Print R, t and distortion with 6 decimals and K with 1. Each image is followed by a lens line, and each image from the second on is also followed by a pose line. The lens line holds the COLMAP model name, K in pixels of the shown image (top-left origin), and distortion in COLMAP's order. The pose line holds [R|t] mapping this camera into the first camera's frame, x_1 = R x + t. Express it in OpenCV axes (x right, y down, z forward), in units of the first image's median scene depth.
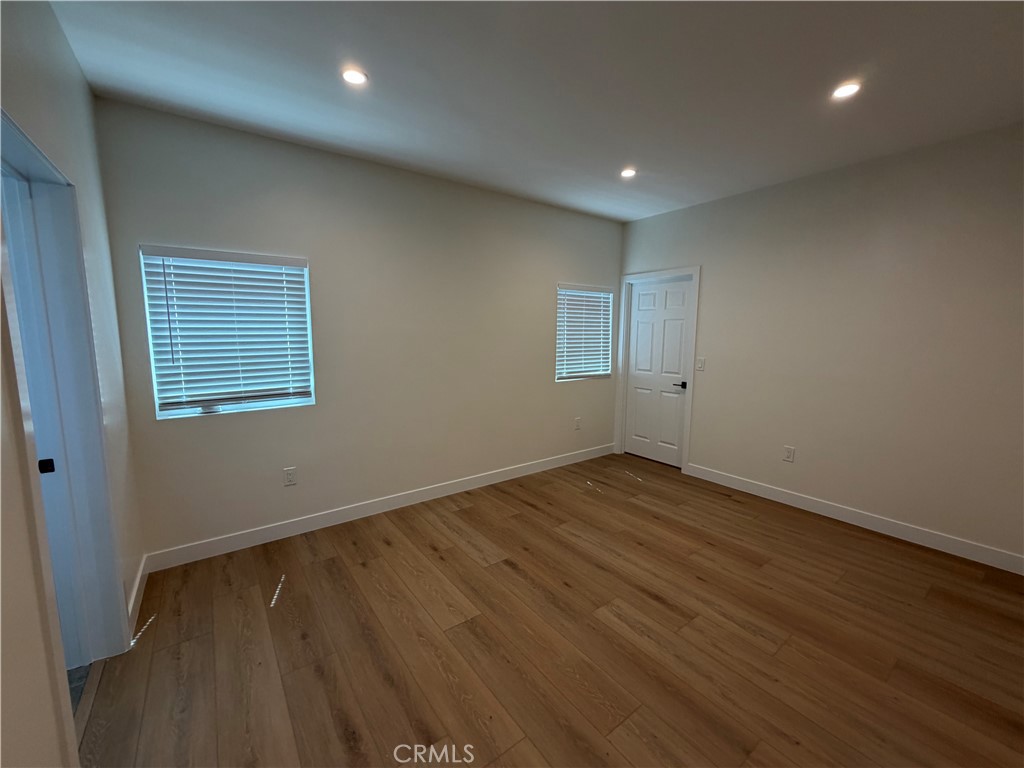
lens RADIAL K [[408.1, 0, 512.0], [0, 408.1, 381.7], [0, 0, 1]] dist [0.001192, -0.001072]
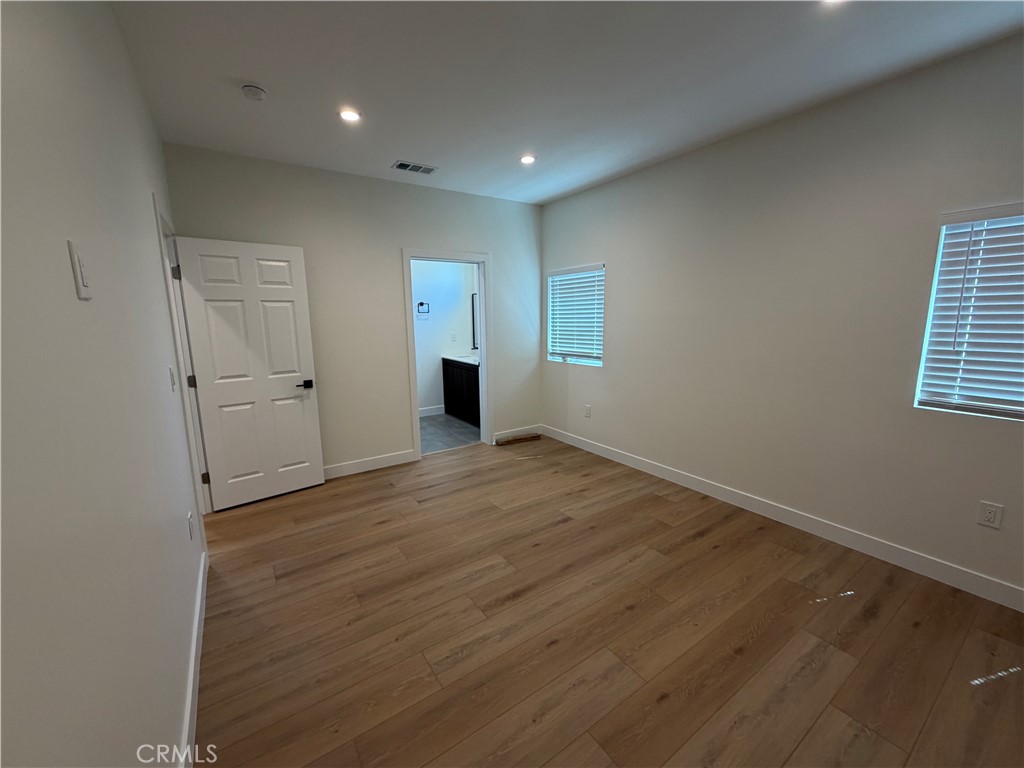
lens RADIAL K [[408.1, 0, 515.1], [0, 408.1, 382.6], [0, 0, 1]] dist [0.001192, -0.001072]
pose [[-0.025524, 0.161641, -0.986520, 0.975545], [-0.109842, 0.980412, 0.163482, -0.092934], [0.993621, 0.112534, -0.007269, 0.757936]]
